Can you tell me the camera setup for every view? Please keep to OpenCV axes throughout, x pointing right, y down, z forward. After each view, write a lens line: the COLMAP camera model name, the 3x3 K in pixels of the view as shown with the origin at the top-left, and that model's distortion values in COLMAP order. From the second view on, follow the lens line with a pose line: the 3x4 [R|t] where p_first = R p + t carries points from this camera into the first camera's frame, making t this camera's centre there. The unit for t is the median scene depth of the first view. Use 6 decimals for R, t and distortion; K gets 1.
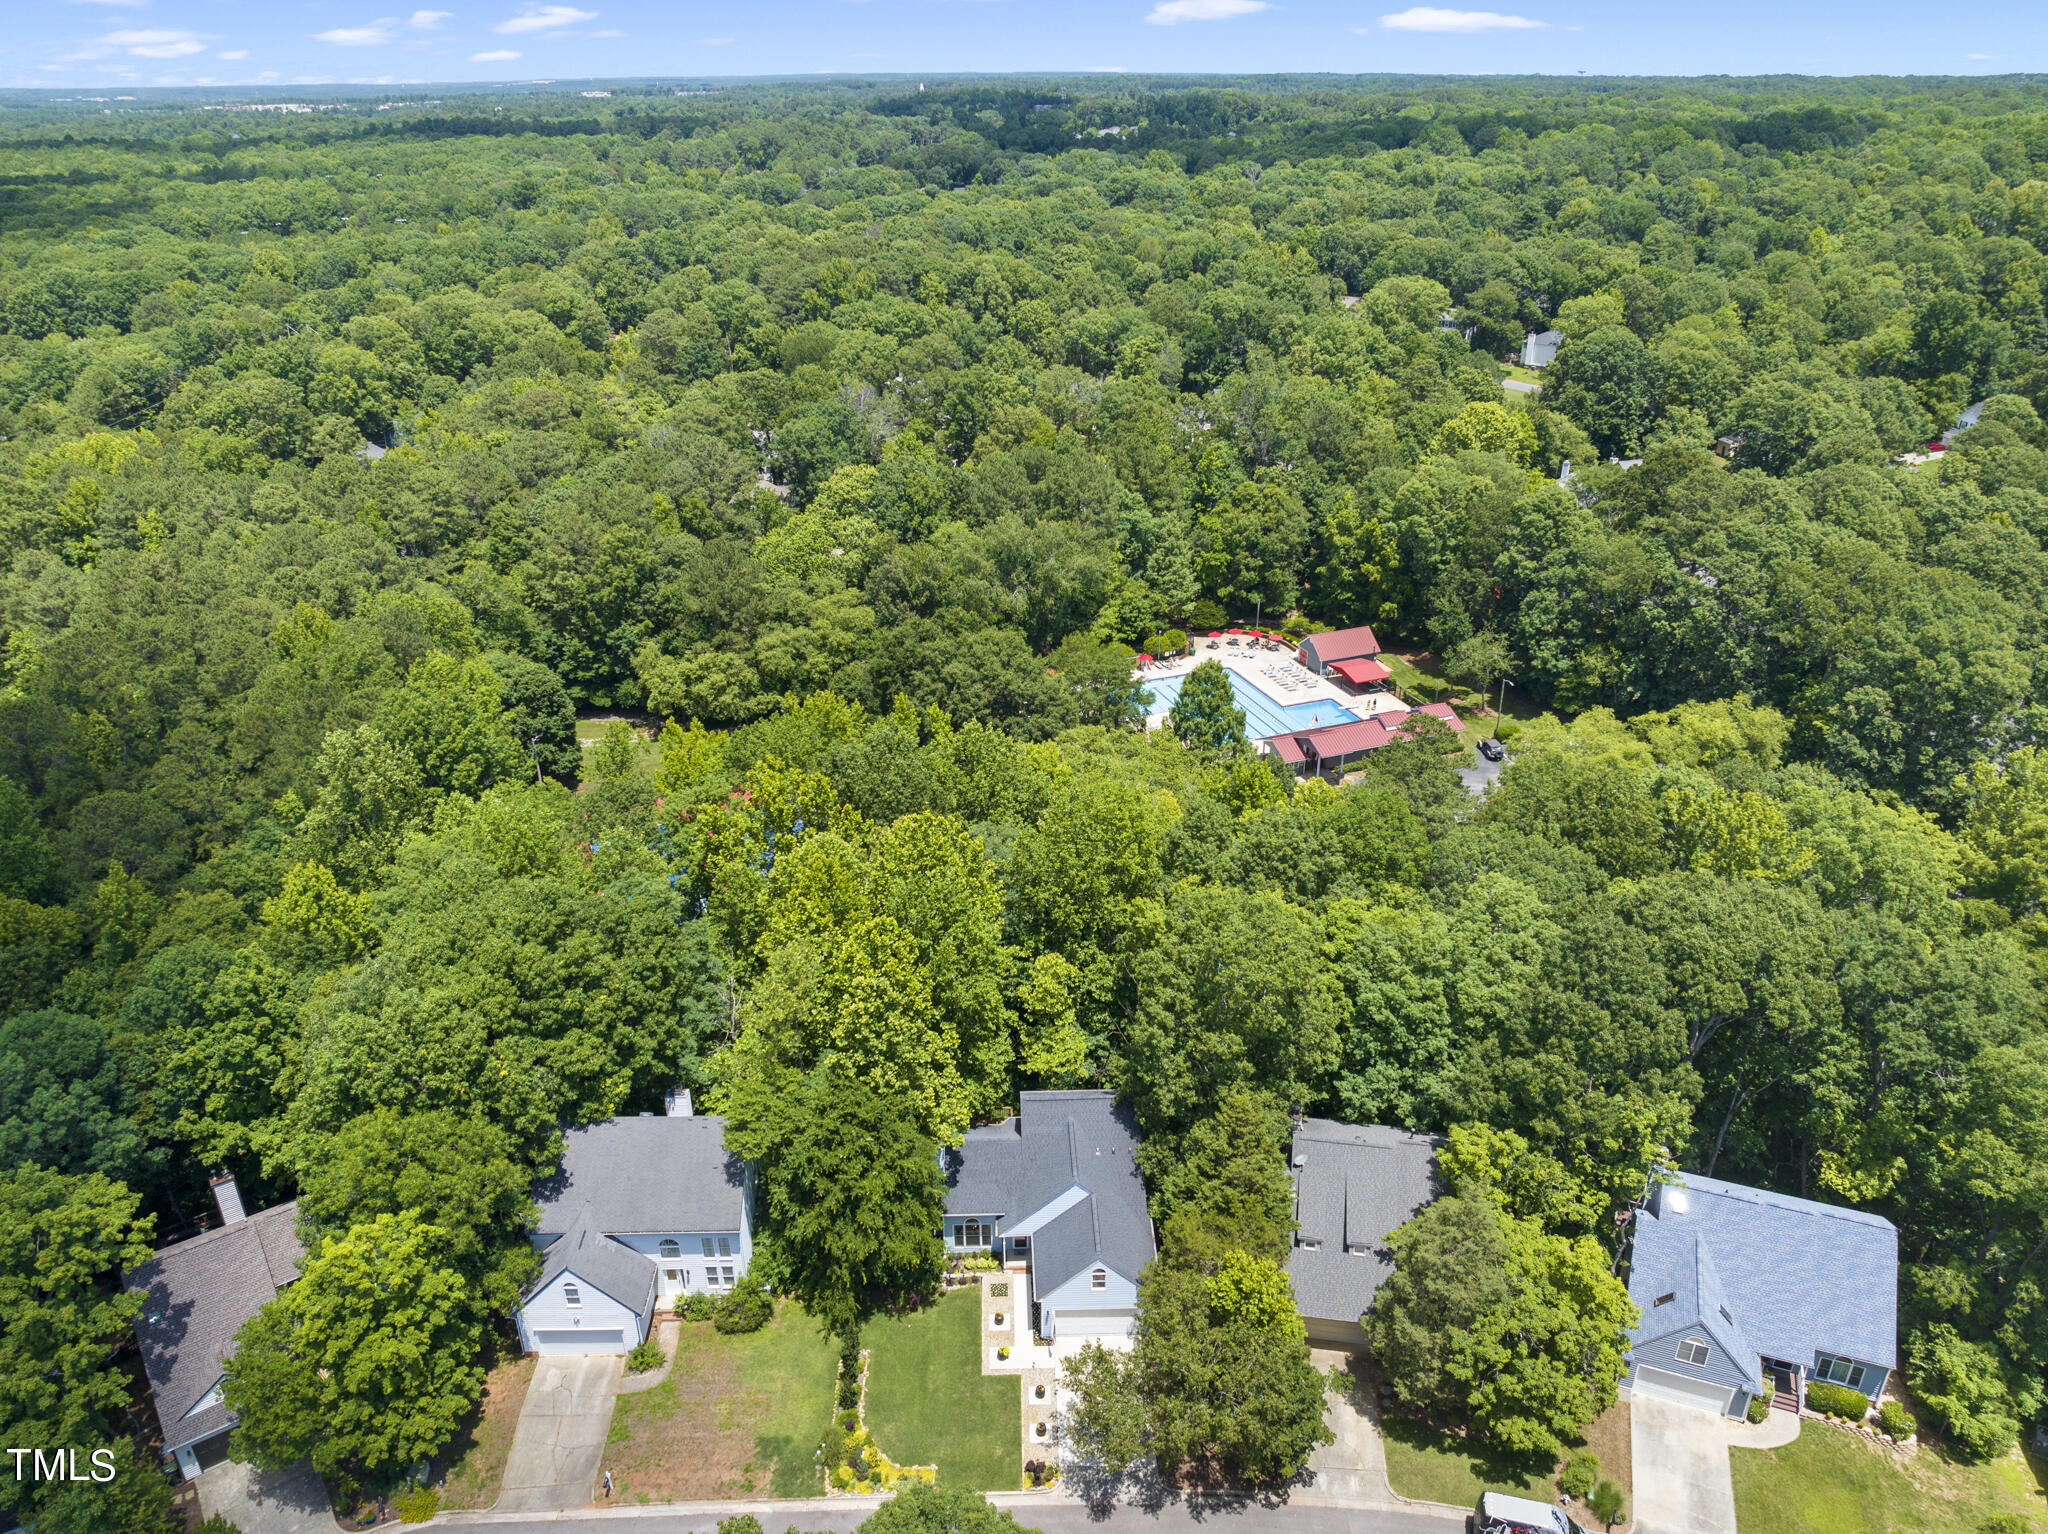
lens RADIAL K [[1413.6, 0, 1024.0], [0, 1413.6, 767.0], [0, 0, 1]] dist [-0.043277, 0.002184]
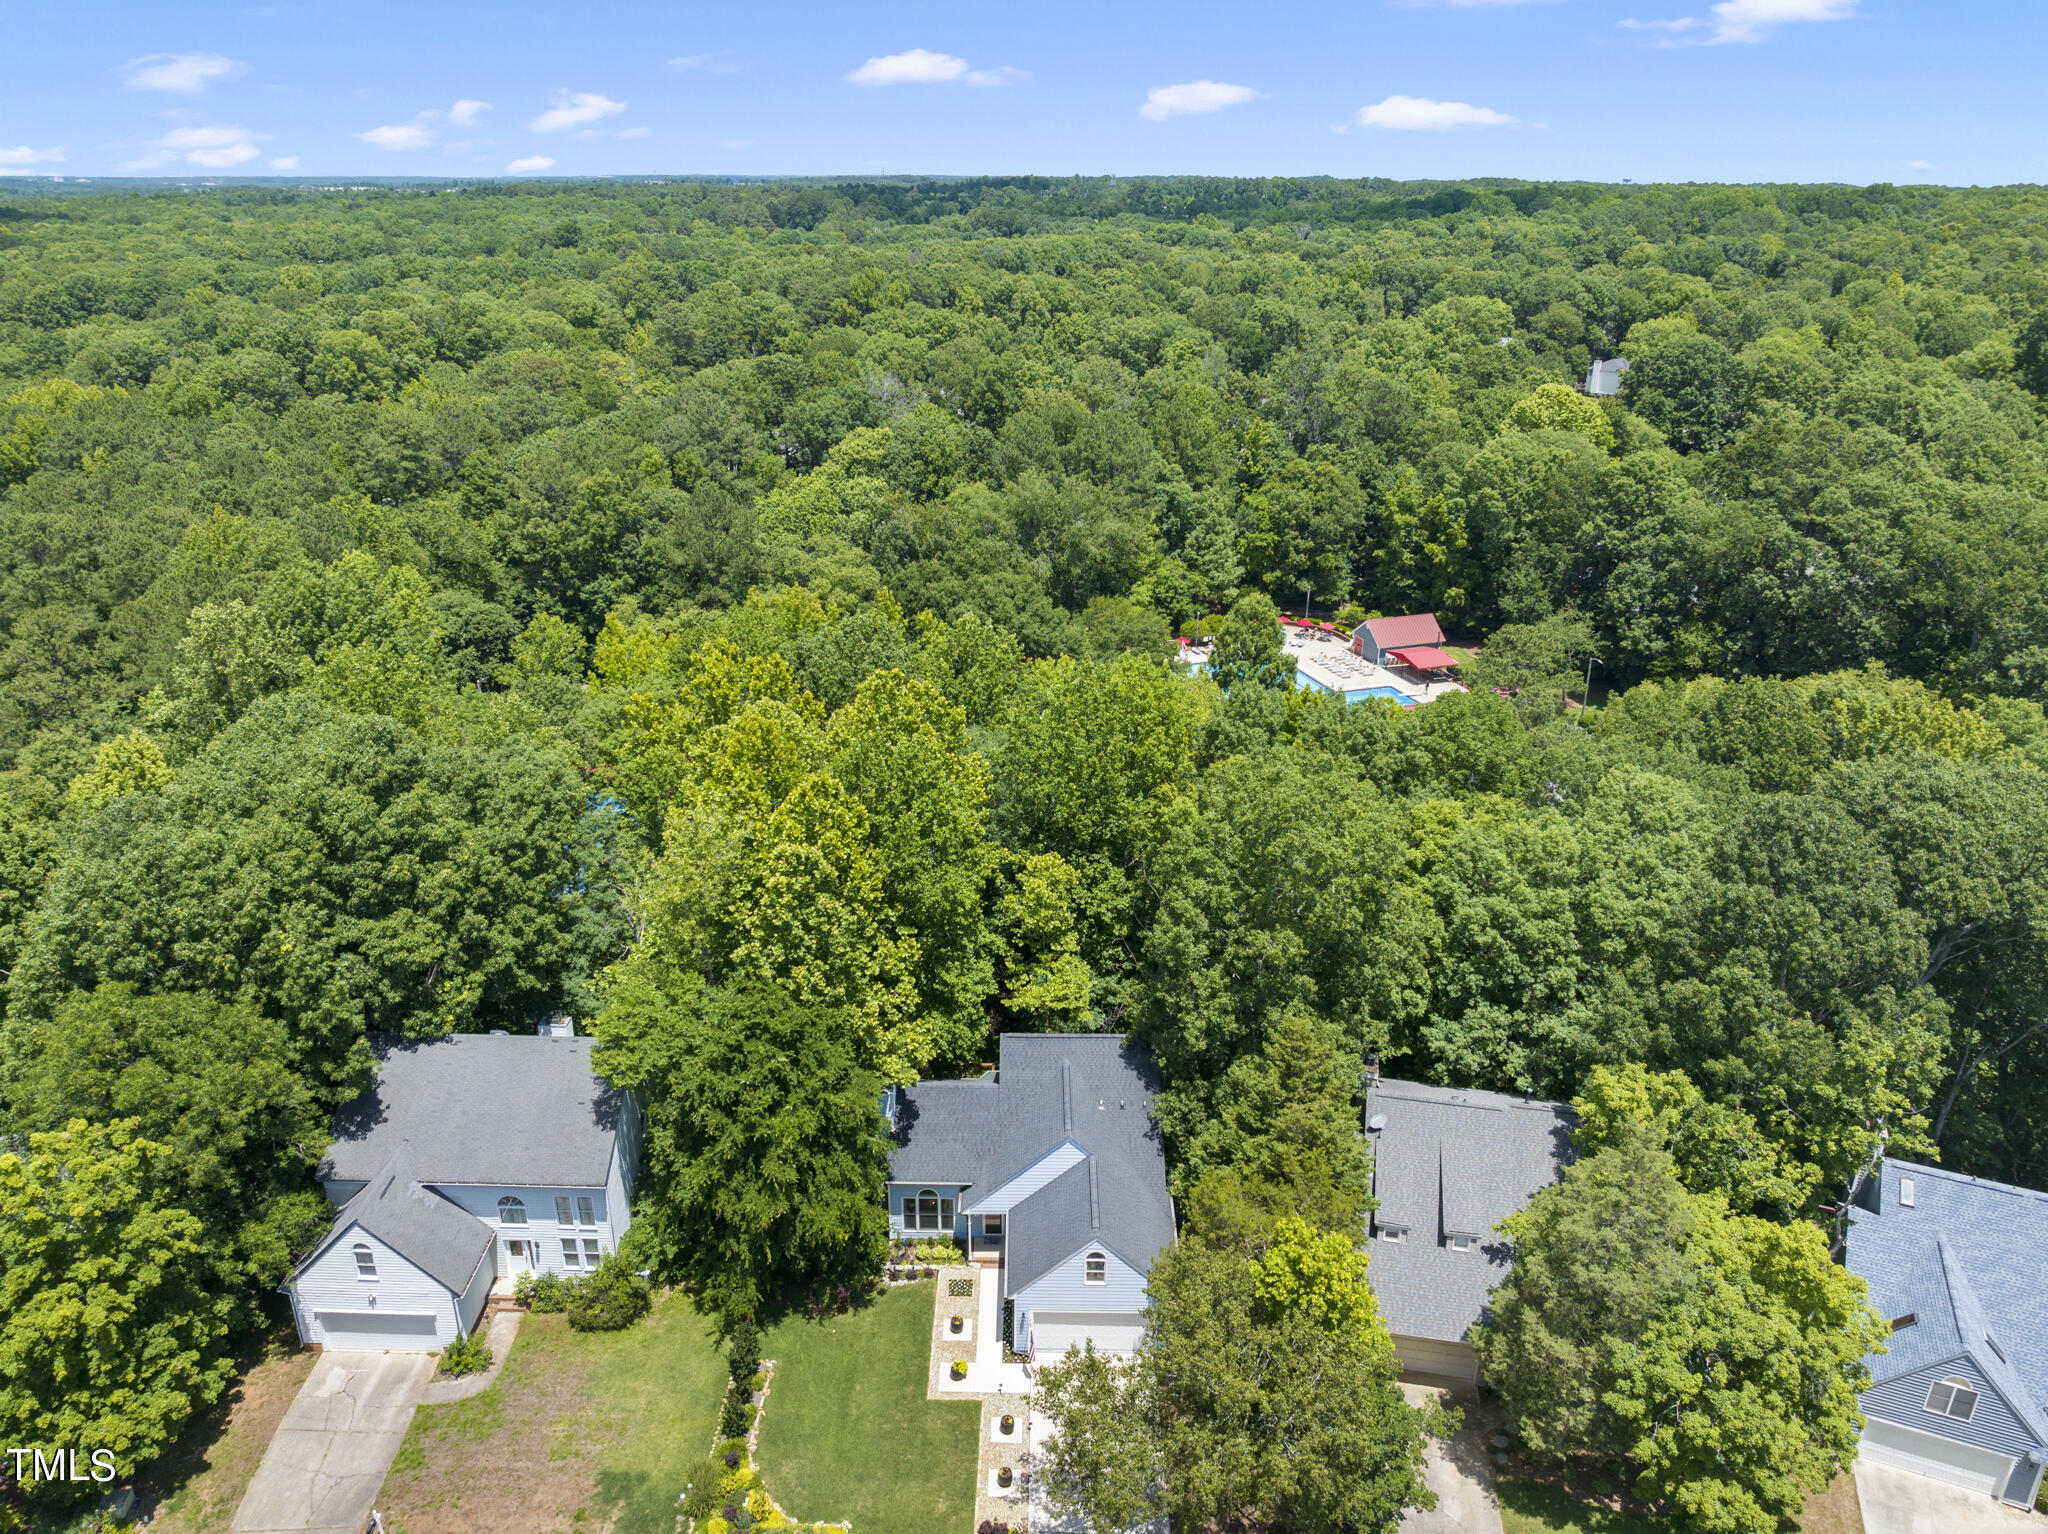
lens RADIAL K [[1422.6, 0, 1024.0], [0, 1422.6, 767.0], [0, 0, 1]] dist [-0.056366, 0.026945]
pose [[0.999323, 0.026595, -0.025436, 0.026642], [-0.028081, 0.997806, -0.059950, 0.144158], [0.023786, 0.060624, 0.997877, 0.250553]]
